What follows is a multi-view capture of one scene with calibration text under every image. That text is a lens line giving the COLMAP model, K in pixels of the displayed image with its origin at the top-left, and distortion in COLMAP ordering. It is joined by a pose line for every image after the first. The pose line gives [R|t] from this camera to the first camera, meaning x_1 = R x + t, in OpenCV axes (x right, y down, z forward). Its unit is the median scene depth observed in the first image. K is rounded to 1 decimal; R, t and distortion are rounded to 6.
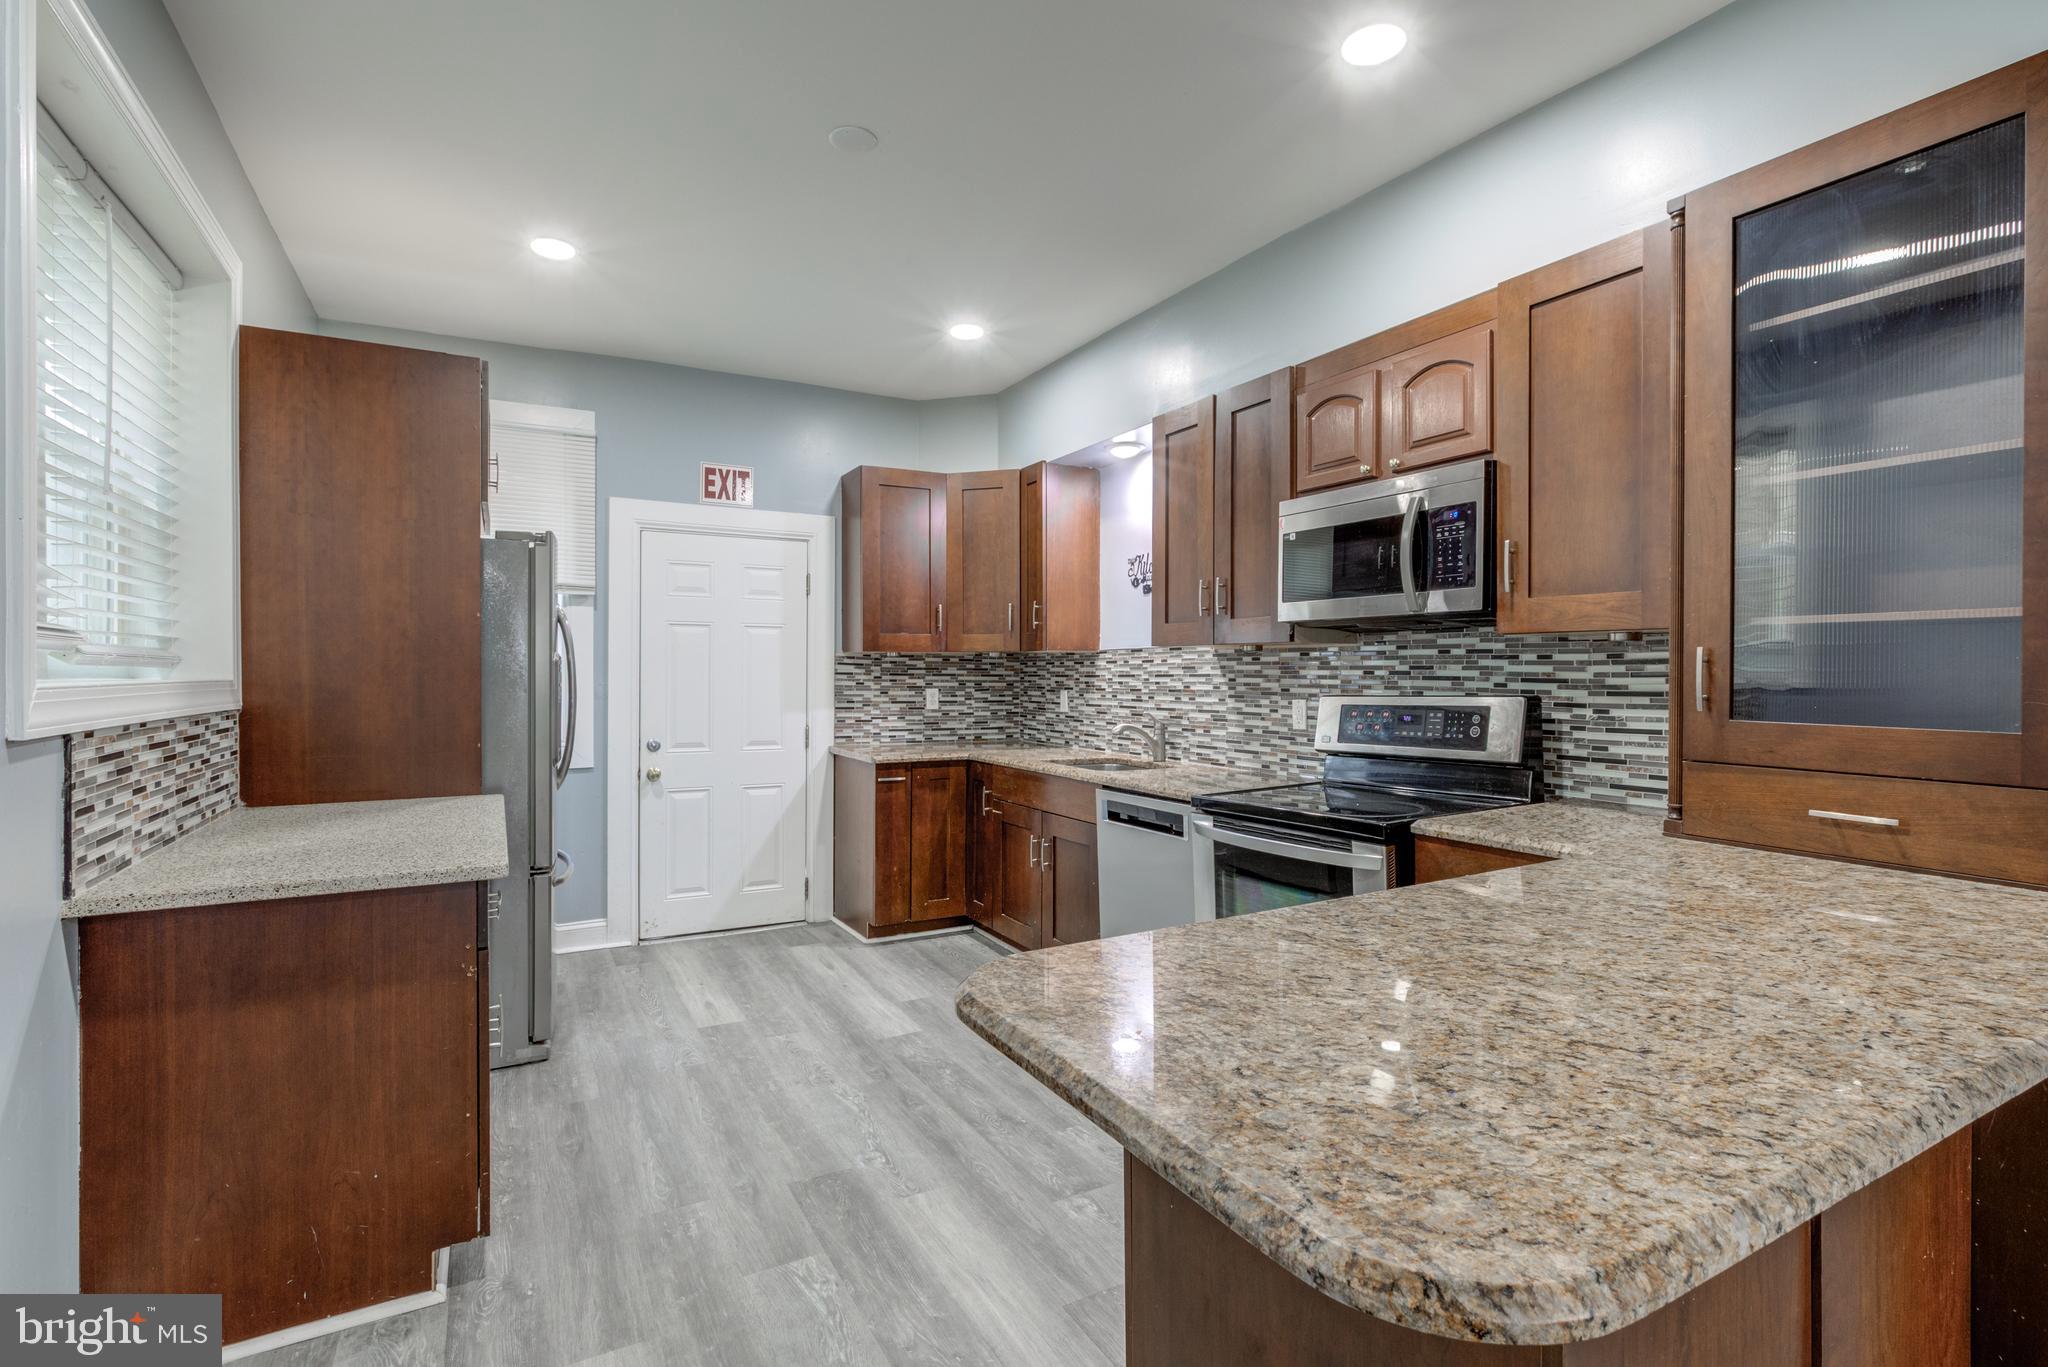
lens RADIAL K [[949.6, 0, 1001.4], [0, 949.6, 671.2], [0, 0, 1]] dist [0.000085, 0.001197]
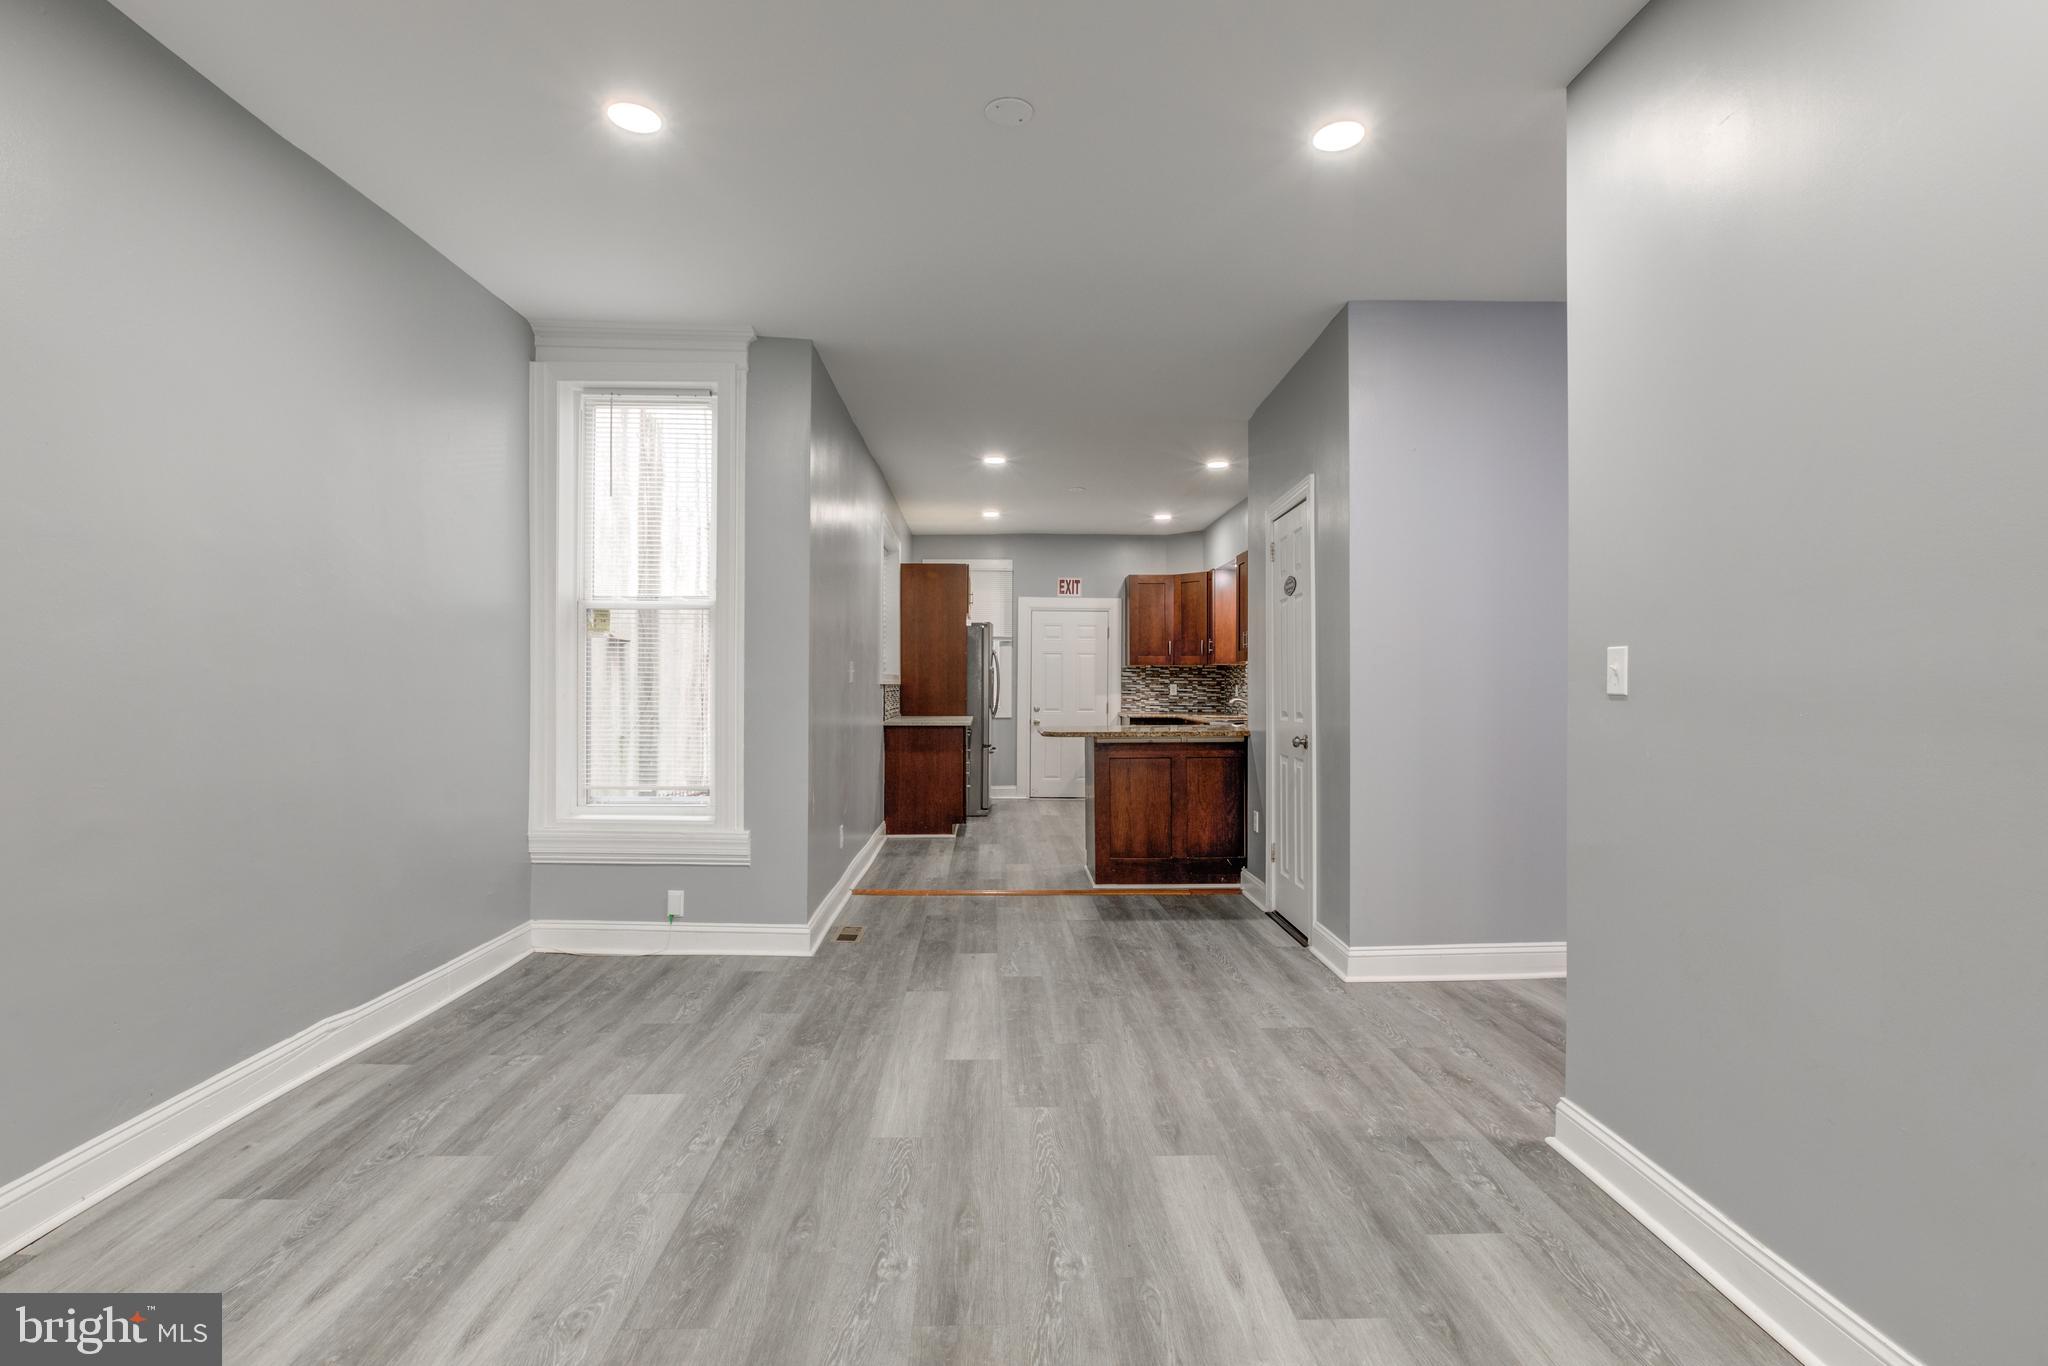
lens RADIAL K [[949.6, 0, 1016.7], [0, 949.6, 679.2], [0, 0, 1]] dist [0.000085, 0.001197]
pose [[0.897801, -0.000856, -0.440401, 0.578194], [-0.002045, 0.999979, -0.006112, 0.023970], [0.440397, 0.006388, 0.897781, -1.024045]]
